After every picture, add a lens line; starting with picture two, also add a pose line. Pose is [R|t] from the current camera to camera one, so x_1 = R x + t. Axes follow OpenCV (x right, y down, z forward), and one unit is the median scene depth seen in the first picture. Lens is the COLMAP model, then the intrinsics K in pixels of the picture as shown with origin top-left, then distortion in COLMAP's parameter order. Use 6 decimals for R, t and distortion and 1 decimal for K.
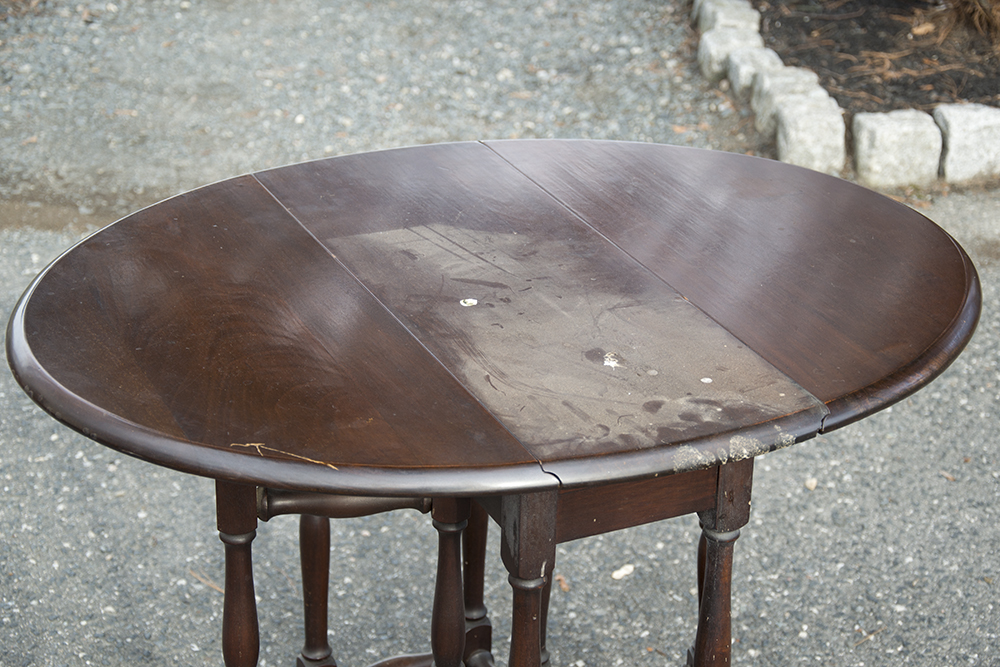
lens RADIAL K [[2164.1, 0, 506.2], [0, 2164.1, 351.4], [0, 0, 1]] dist [0.459617, 0.000000]
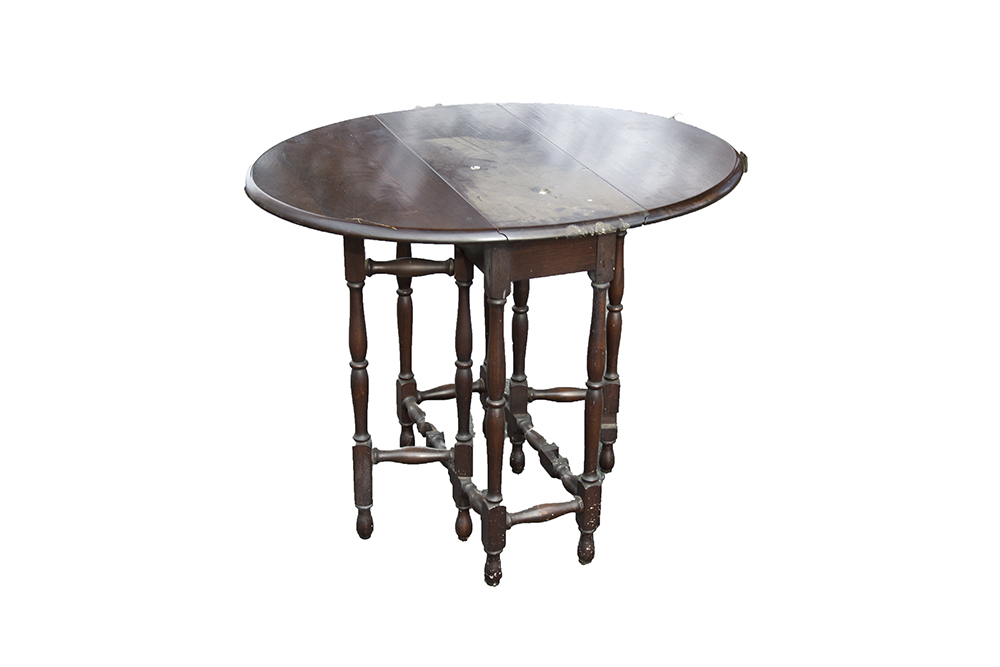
lens RADIAL K [[1381.9, 0, 508.0], [0, 1381.9, 353.3], [0, 0, 1]] dist [0.132931, 0.000000]
pose [[0.997789, 0.023464, -0.062177, 0.063014], [-0.023748, 0.999711, -0.003820, 0.100180], [0.062069, 0.005288, 0.998058, -0.159991]]
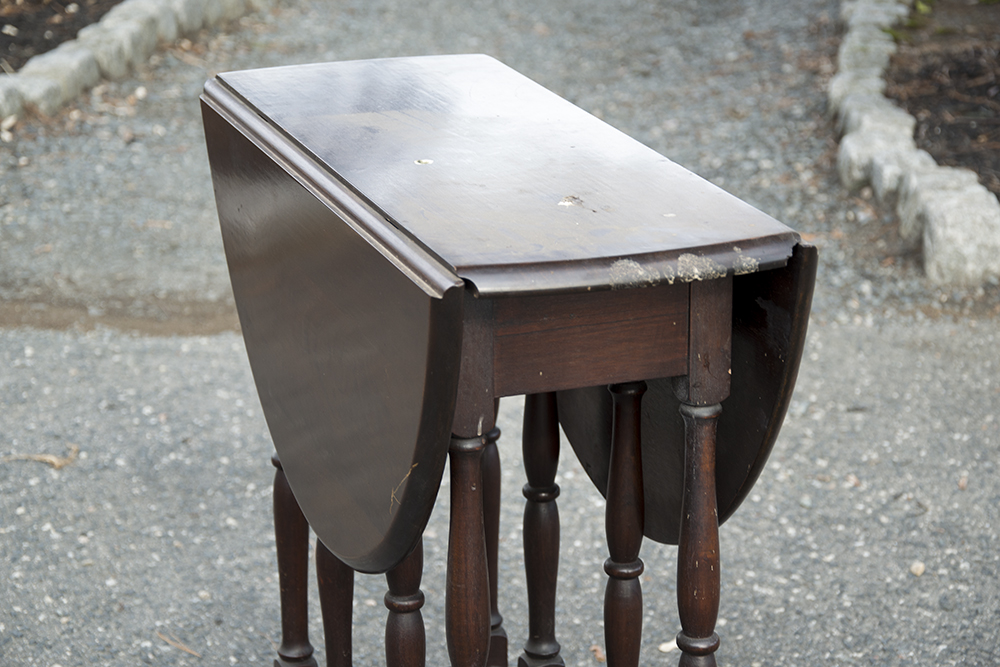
lens RADIAL K [[2715.9, 0, 500.5], [0, 2715.9, 336.3], [0, 0, 1]] dist [0.693708, 0.000000]
pose [[0.996842, 0.006505, -0.079139, 0.070988], [-0.018032, 0.989146, -0.145824, 0.140251], [0.077332, 0.146790, 0.986140, -0.055348]]
